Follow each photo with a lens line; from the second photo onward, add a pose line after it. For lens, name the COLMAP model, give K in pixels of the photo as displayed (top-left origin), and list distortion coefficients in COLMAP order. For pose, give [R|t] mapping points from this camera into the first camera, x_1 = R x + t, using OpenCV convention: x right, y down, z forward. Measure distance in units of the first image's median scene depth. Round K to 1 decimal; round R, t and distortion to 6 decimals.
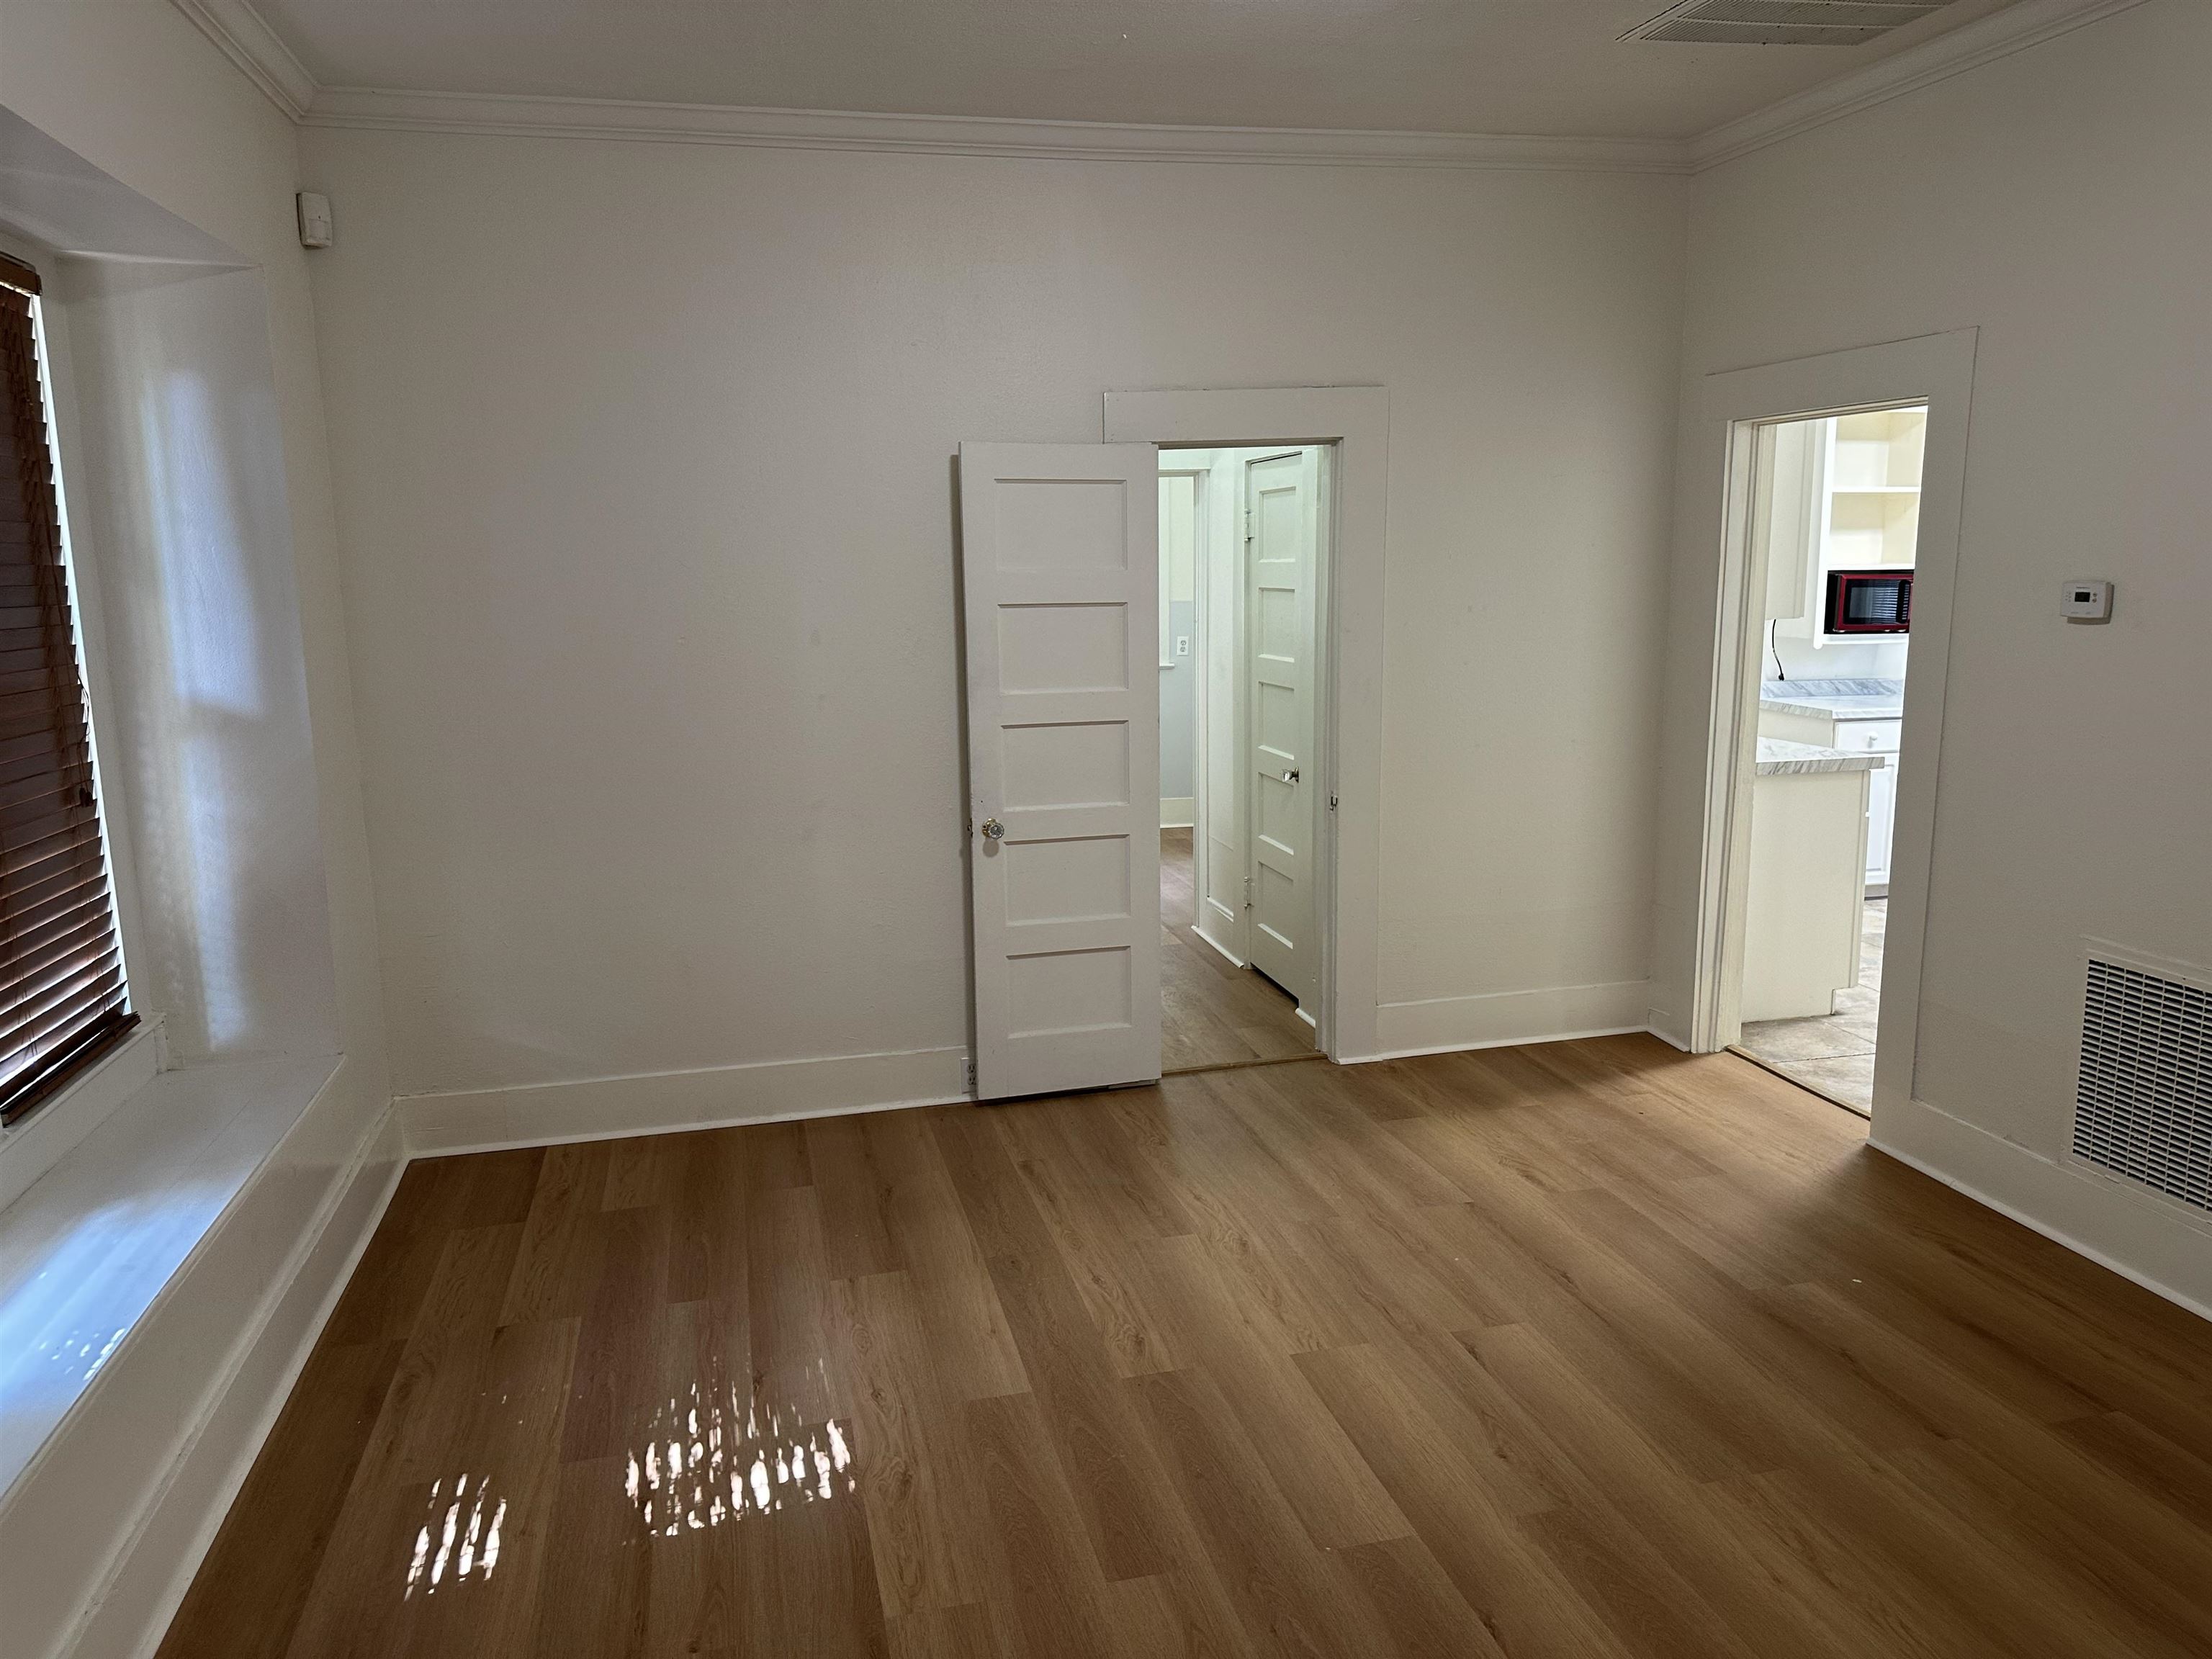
lens RADIAL K [[1558.6, 0, 1106.0], [0, 1558.6, 829.5], [0, 0, 1]] dist [-0.014724, -0.005965]
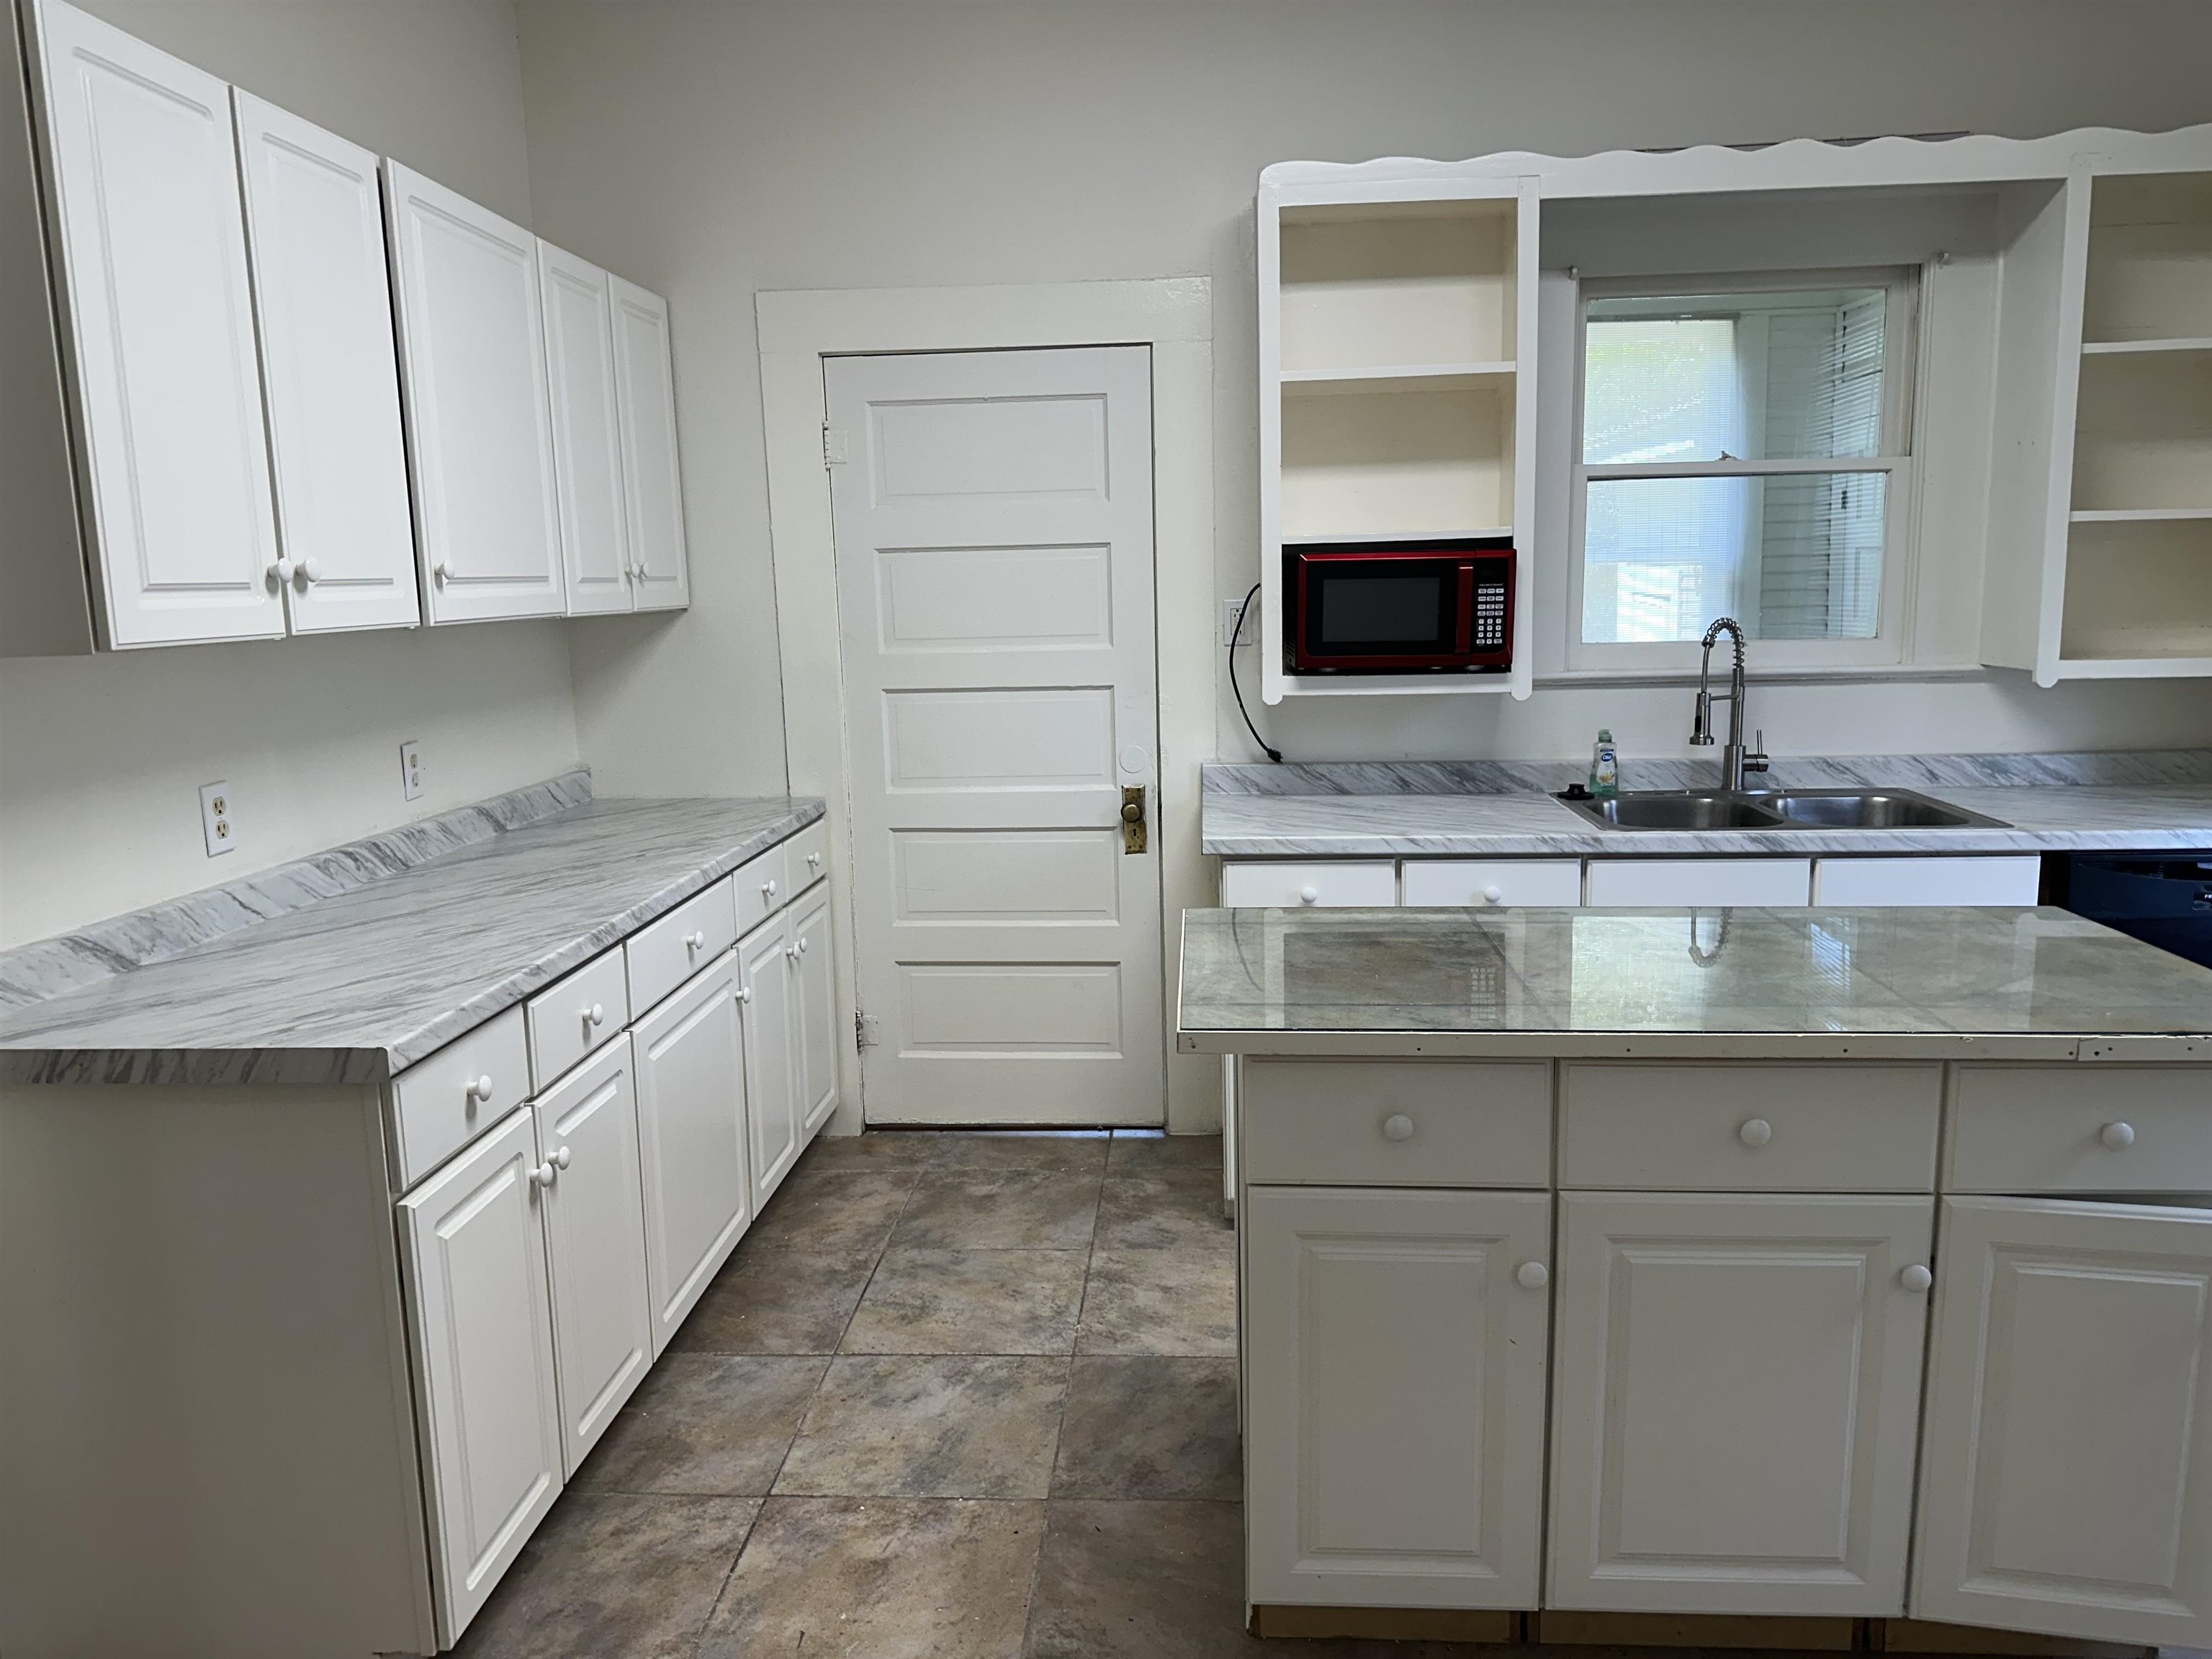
lens RADIAL K [[1576.2, 0, 1074.6], [0, 1576.2, 814.5], [0, 0, 1]] dist [0.143950, -0.199636]
pose [[0.952934, 0.033611, -0.301308, 0.548046], [-0.038198, 0.999227, -0.009341, -0.073825], [0.300761, 0.020411, 0.953481, 0.499080]]
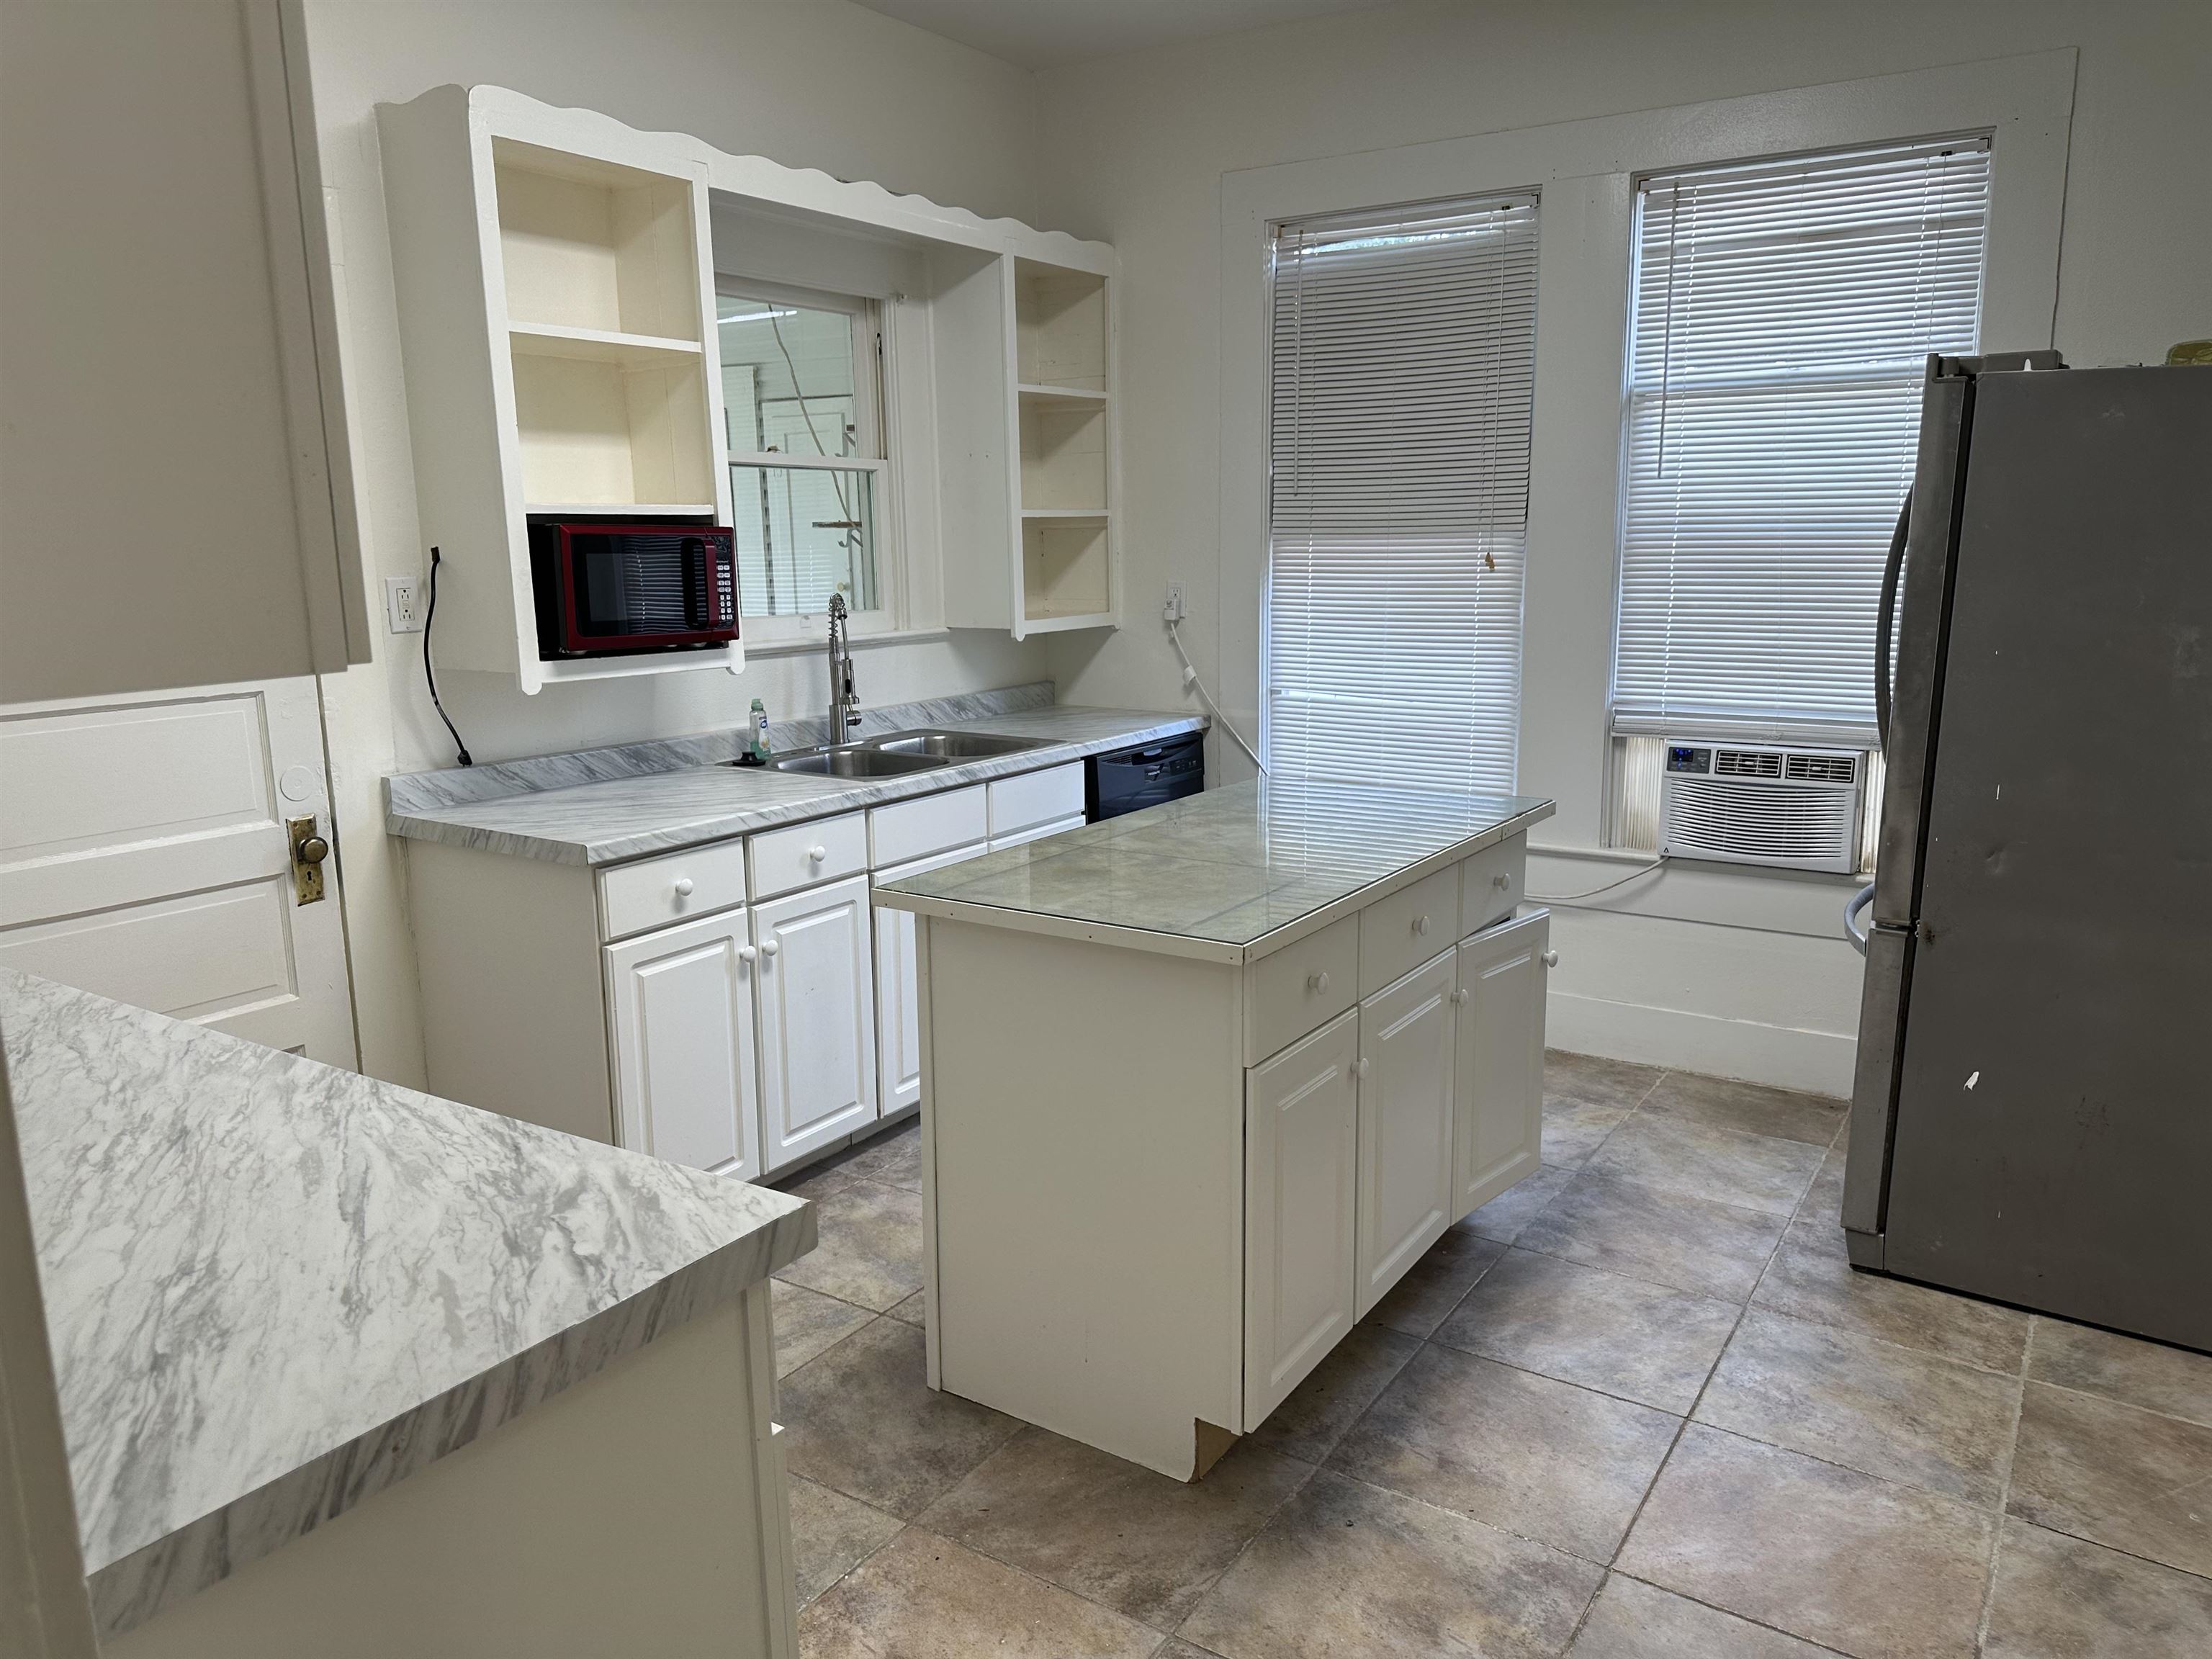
lens RADIAL K [[1576.7, 0, 1106.0], [0, 1576.7, 829.5], [0, 0, 1]] dist [0.047983, -0.049965]
pose [[0.726322, -0.129645, 0.675017, 0.267318], [0.127373, 0.990429, 0.053169, -0.081539], [-0.675449, 0.047361, 0.735884, 0.560090]]
